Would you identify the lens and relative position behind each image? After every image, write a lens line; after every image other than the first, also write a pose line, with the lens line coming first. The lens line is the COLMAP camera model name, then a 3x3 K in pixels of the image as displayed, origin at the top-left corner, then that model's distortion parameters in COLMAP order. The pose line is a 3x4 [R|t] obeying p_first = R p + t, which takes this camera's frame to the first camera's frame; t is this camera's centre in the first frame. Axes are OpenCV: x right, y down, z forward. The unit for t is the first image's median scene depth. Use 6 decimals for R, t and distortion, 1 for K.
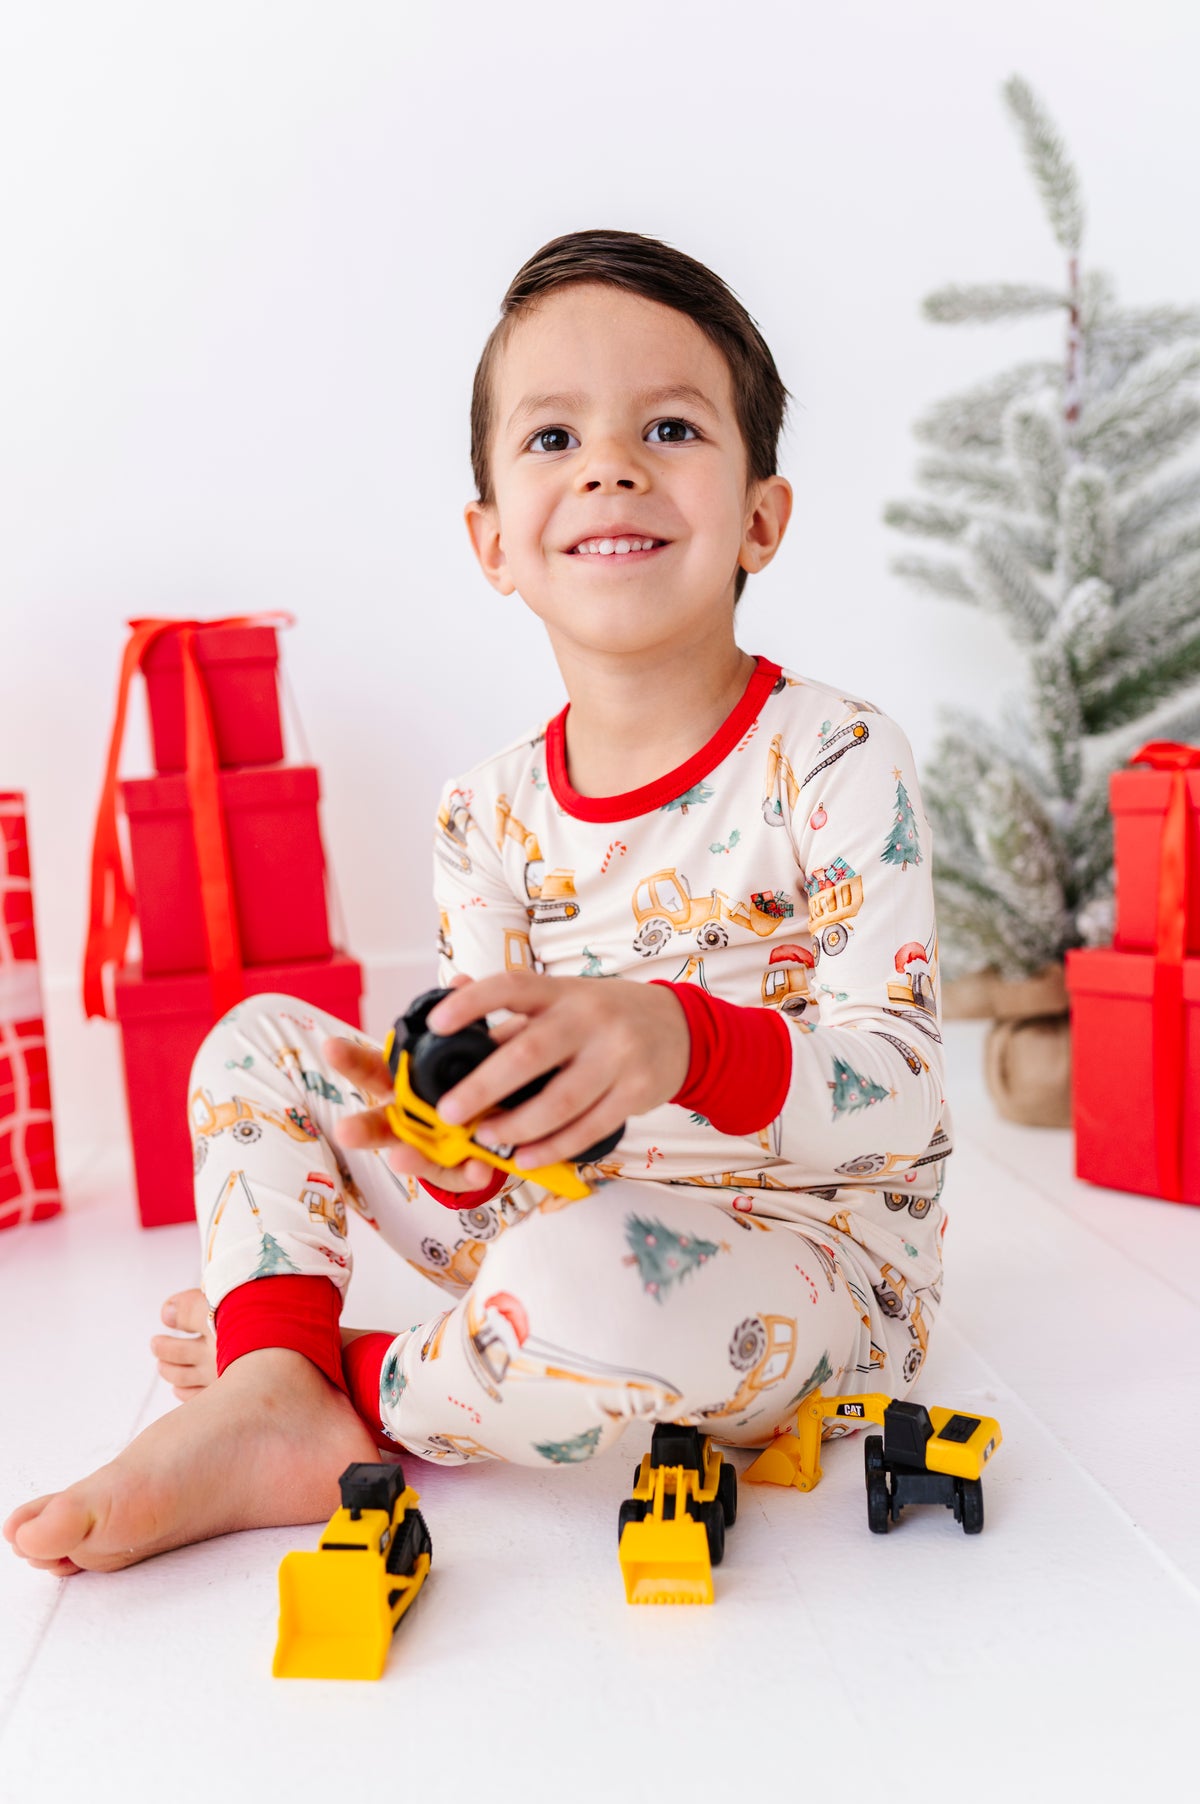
lens RADIAL K [[1790.6, 0, 627.1], [0, 1790.6, 888.9], [0, 0, 1]] dist [0.000387, 0.006690]
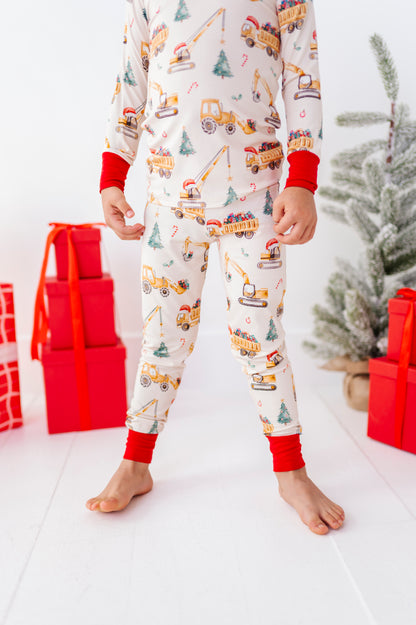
lens RADIAL K [[683.3, 0, 208.5], [0, 683.3, 326.0], [0, 0, 1]] dist [0.001659, -0.006852]
pose [[0.997928, 0.050347, -0.040068, 0.026734], [-0.046007, 0.993648, 0.102697, -0.108596], [0.044984, -0.100641, 0.993905, -0.087709]]
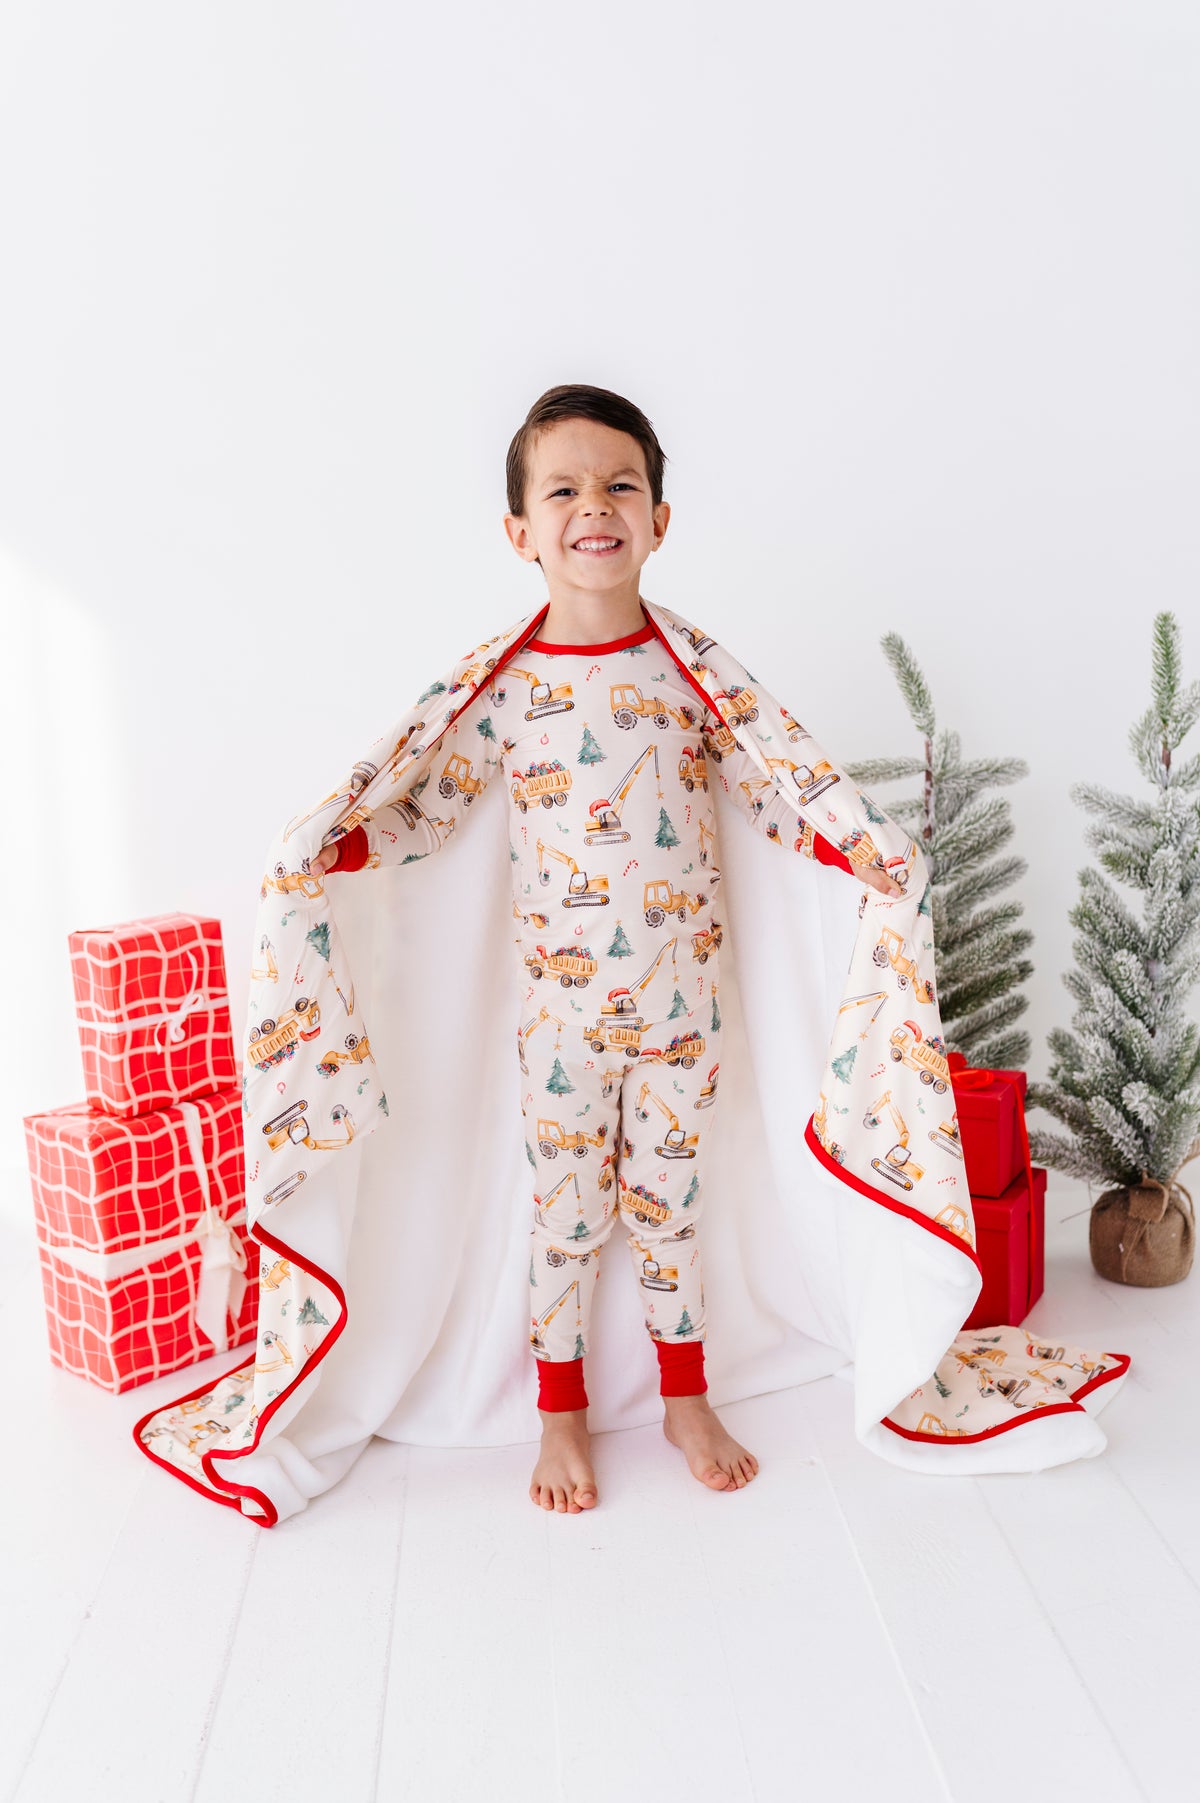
lens RADIAL K [[1862.8, 0, 600.0], [0, 1862.8, 901.5], [0, 0, 1]] dist [0.002319, -0.004530]
pose [[0.998896, 0.004888, -0.046727, 0.031375], [-0.000338, 0.995294, 0.096898, -0.376560], [0.046981, -0.096775, 0.994197, -0.722516]]
